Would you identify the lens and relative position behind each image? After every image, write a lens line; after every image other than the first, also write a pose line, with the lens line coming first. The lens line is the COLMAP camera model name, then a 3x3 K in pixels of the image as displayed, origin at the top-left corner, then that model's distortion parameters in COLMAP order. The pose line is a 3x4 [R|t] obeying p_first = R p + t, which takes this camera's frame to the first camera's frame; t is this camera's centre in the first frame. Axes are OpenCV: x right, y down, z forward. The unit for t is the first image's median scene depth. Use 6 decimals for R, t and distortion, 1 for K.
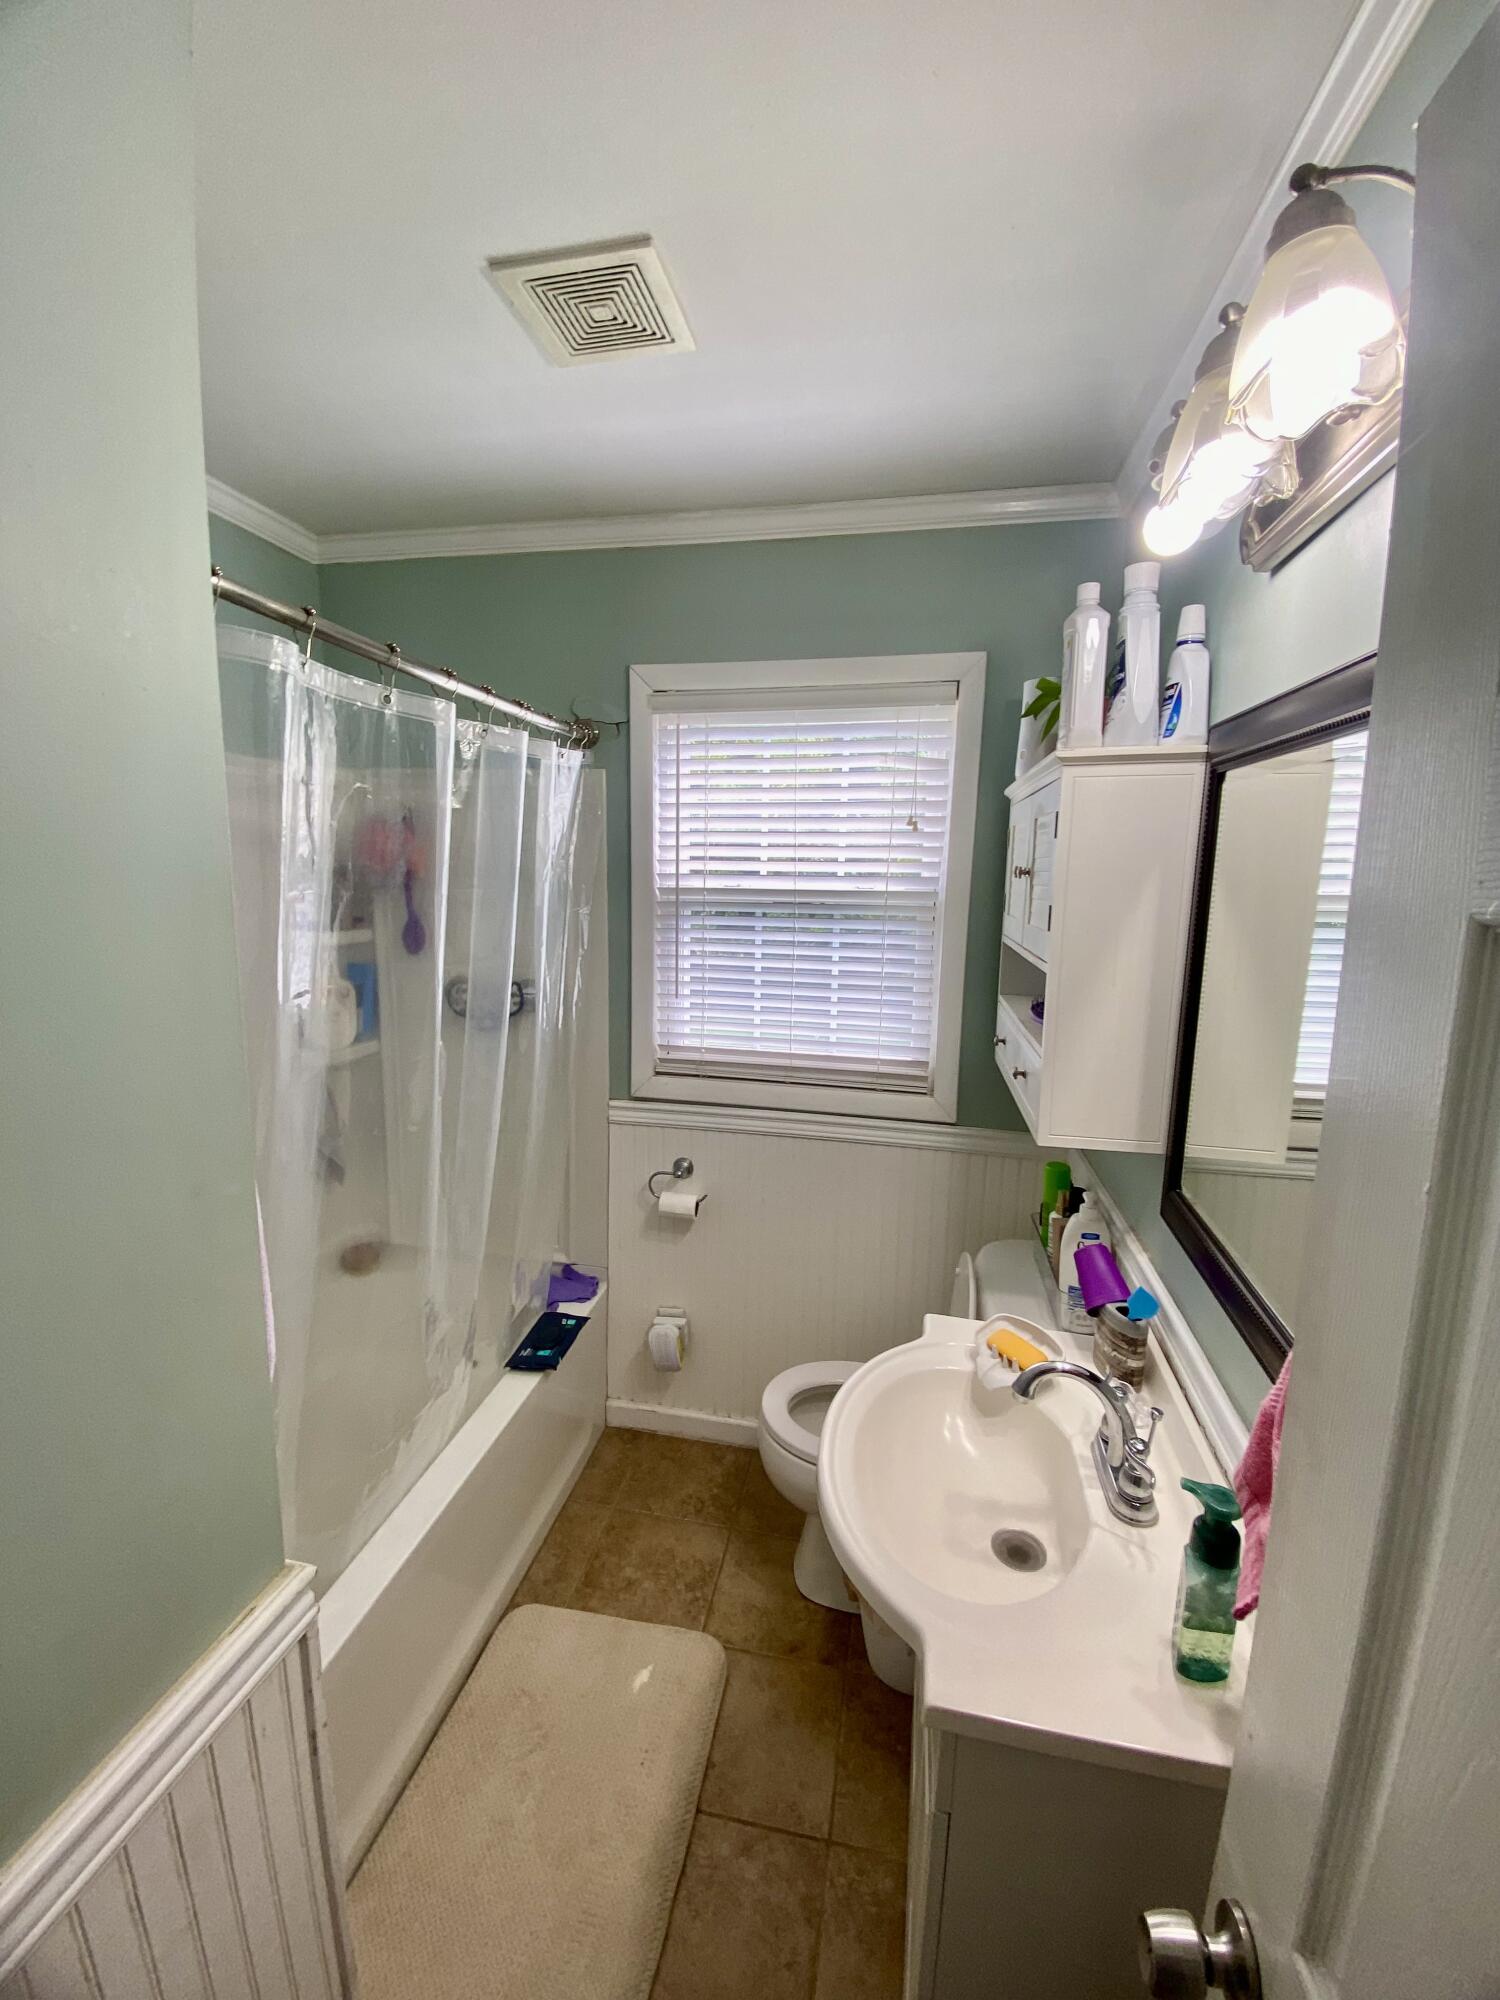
lens RADIAL K [[797.4, 0, 750.0], [0, 797.4, 1000.0], [0, 0, 1]] dist [-0.000824, -0.019467]
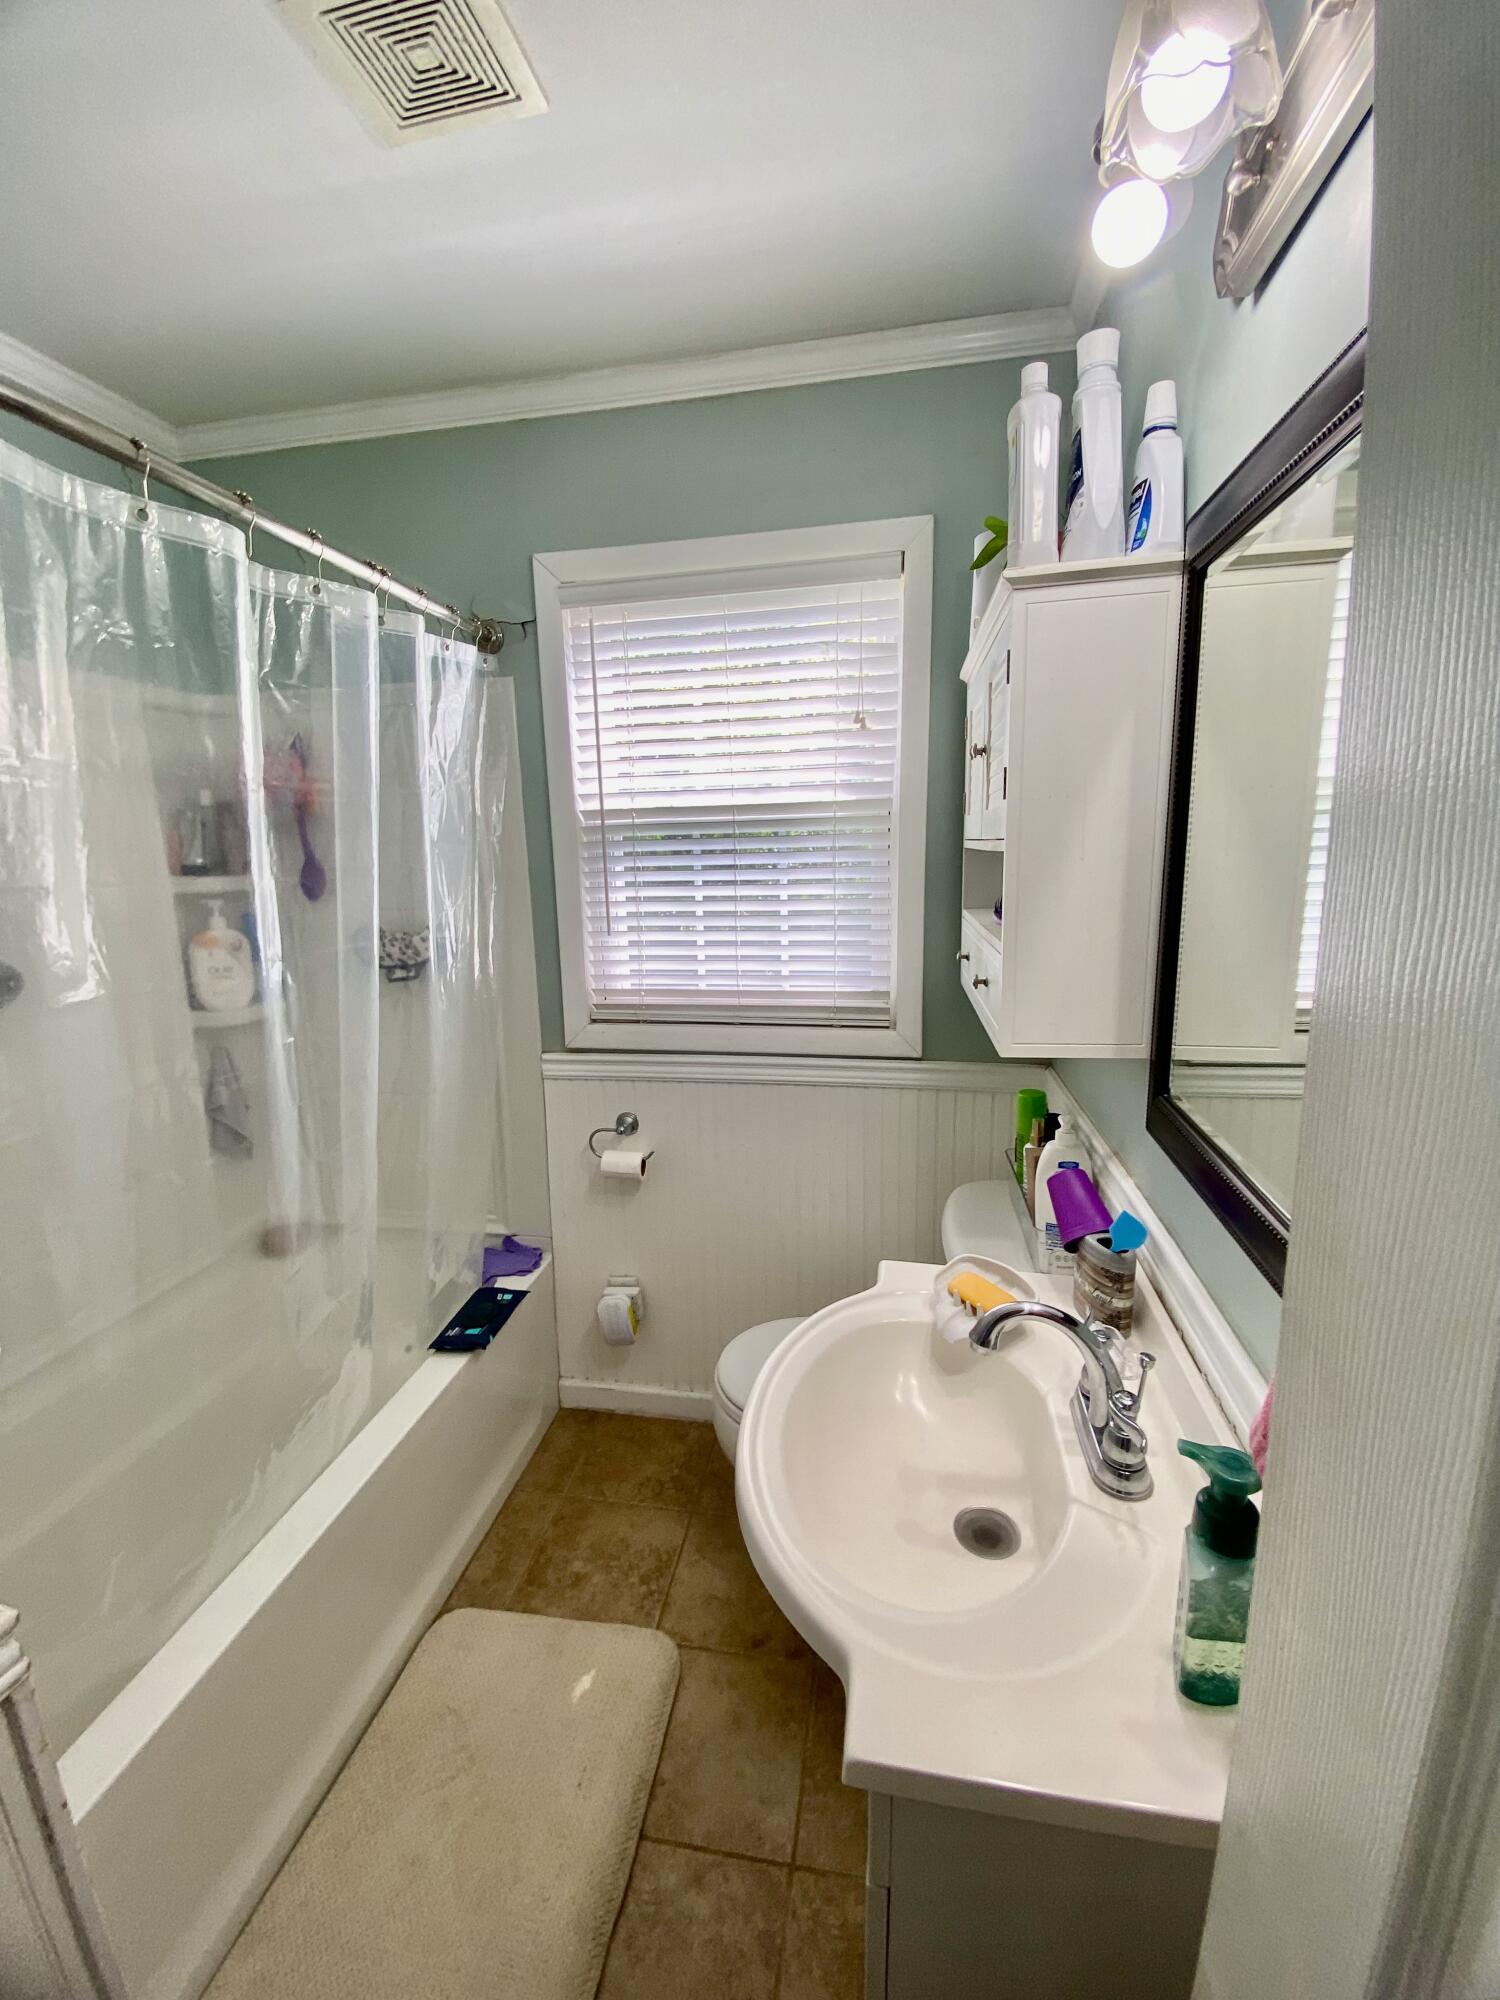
lens RADIAL K [[806.3, 0, 750.0], [0, 806.3, 1000.0], [0, 0, 1]] dist [0.000141, -0.018761]
pose [[0.998909, -0.043921, 0.015899, 0.071185], [0.043414, 0.998578, 0.030953, 0.071575], [-0.017235, -0.030229, 0.999394, 0.126913]]
